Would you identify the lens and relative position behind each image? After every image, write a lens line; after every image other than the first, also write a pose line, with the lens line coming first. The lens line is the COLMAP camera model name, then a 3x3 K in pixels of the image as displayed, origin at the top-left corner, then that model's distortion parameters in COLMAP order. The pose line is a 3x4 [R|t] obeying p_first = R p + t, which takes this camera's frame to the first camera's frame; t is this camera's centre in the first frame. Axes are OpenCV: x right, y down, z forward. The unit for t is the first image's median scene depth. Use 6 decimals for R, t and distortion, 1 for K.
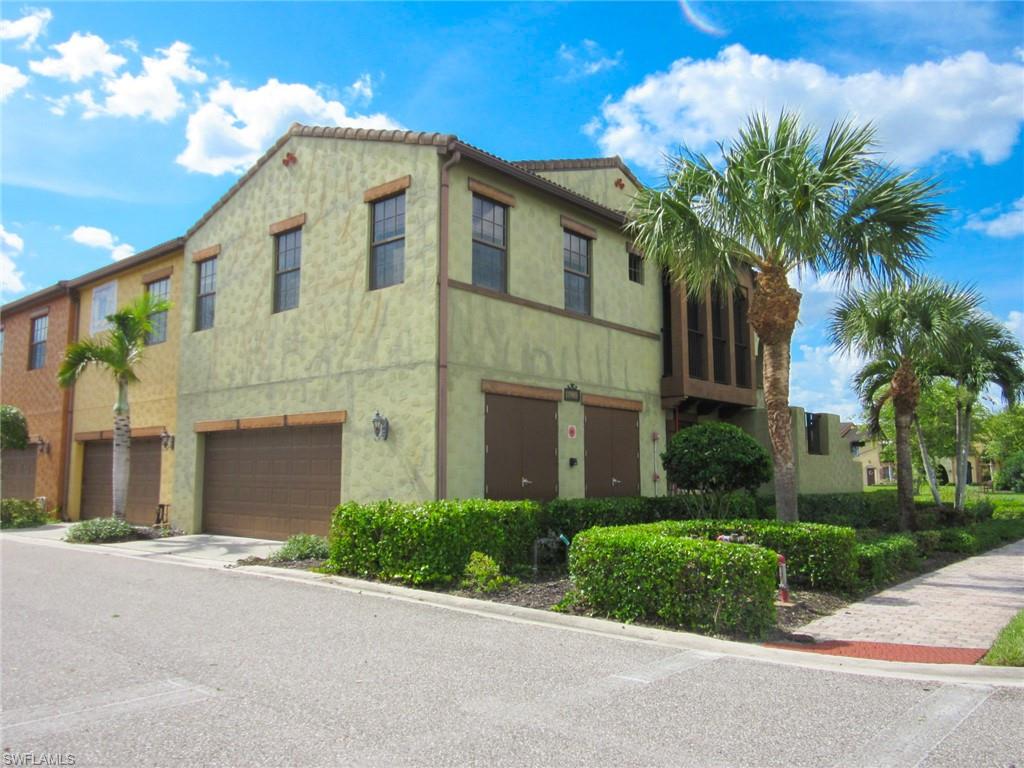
lens RADIAL K [[800.9, 0, 508.0], [0, 800.9, 387.5], [0, 0, 1]] dist [-0.000223, 0.002222]
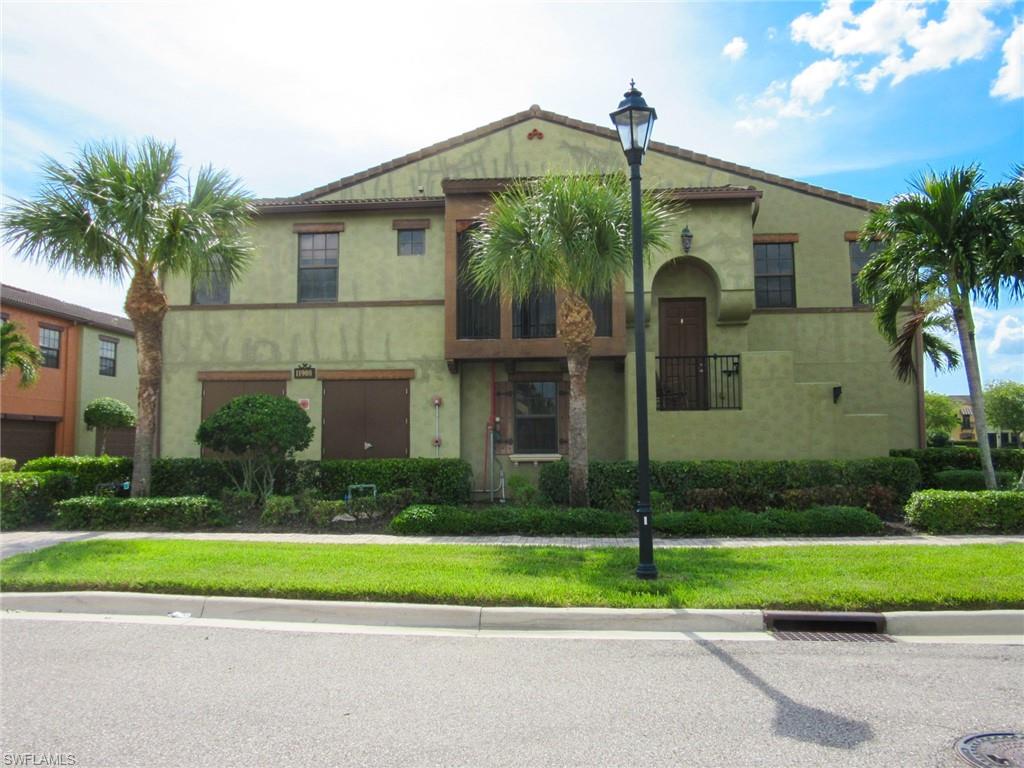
lens RADIAL K [[800.9, 0, 507.1], [0, 800.9, 380.2], [0, 0, 1]] dist [-0.000223, 0.002222]
pose [[0.560788, -0.065070, -0.825399, 1.220695], [0.094612, 0.995413, -0.014193, 0.064518], [0.822536, -0.070133, 0.564372, 0.568841]]
